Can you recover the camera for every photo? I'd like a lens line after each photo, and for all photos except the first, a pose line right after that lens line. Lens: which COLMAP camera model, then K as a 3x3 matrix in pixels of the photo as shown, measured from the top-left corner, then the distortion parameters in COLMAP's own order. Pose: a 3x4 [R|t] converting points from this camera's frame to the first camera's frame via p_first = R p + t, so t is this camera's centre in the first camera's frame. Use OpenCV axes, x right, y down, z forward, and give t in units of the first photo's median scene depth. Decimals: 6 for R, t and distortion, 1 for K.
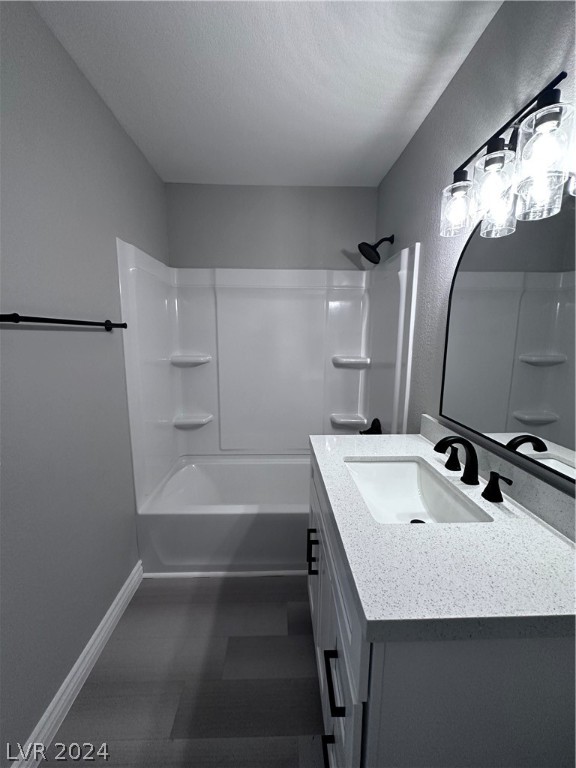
lens RADIAL K [[308.4, 0, 287.7], [0, 308.4, 384.8], [0, 0, 1]] dist [0.001978, -0.000686]
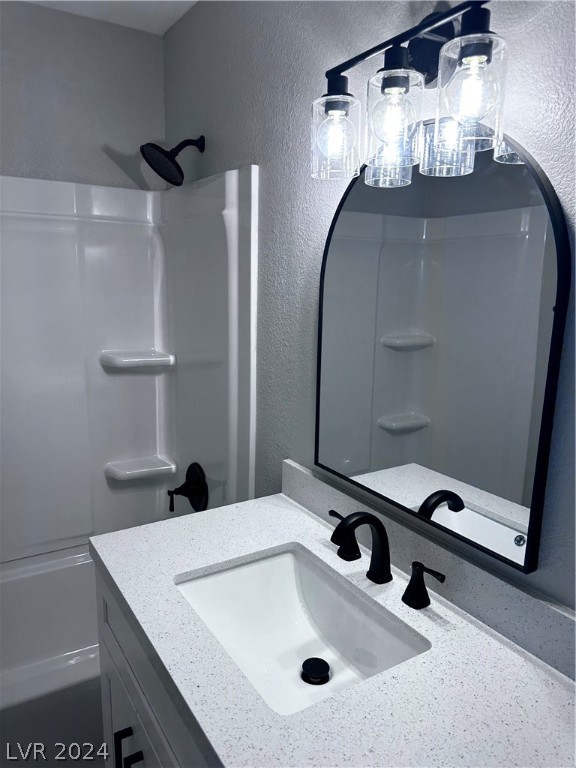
lens RADIAL K [[547.0, 0, 287.1], [0, 547.0, 387.3], [0, 0, 1]] dist [0.032532, -0.031693]
pose [[0.862684, -0.085277, 0.498501, -0.086409], [0.065302, 0.996213, 0.057410, -0.120807], [-0.501509, -0.016973, 0.864986, 0.086624]]
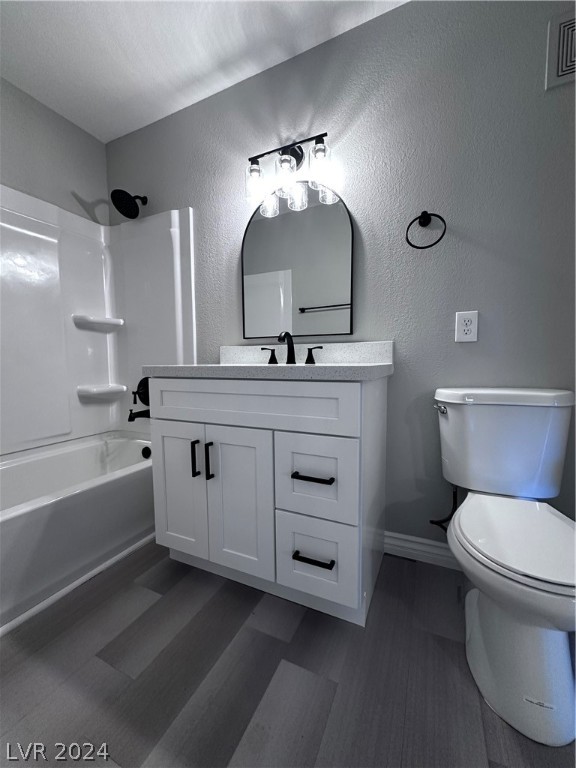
lens RADIAL K [[308.4, 0, 288.3], [0, 308.4, 380.9], [0, 0, 1]] dist [0.001978, -0.000686]
pose [[0.459126, -0.072513, 0.885406, -0.598643], [0.155939, 0.987767, 0.000034, 0.307122], [-0.874577, 0.138054, 0.464818, 0.244815]]
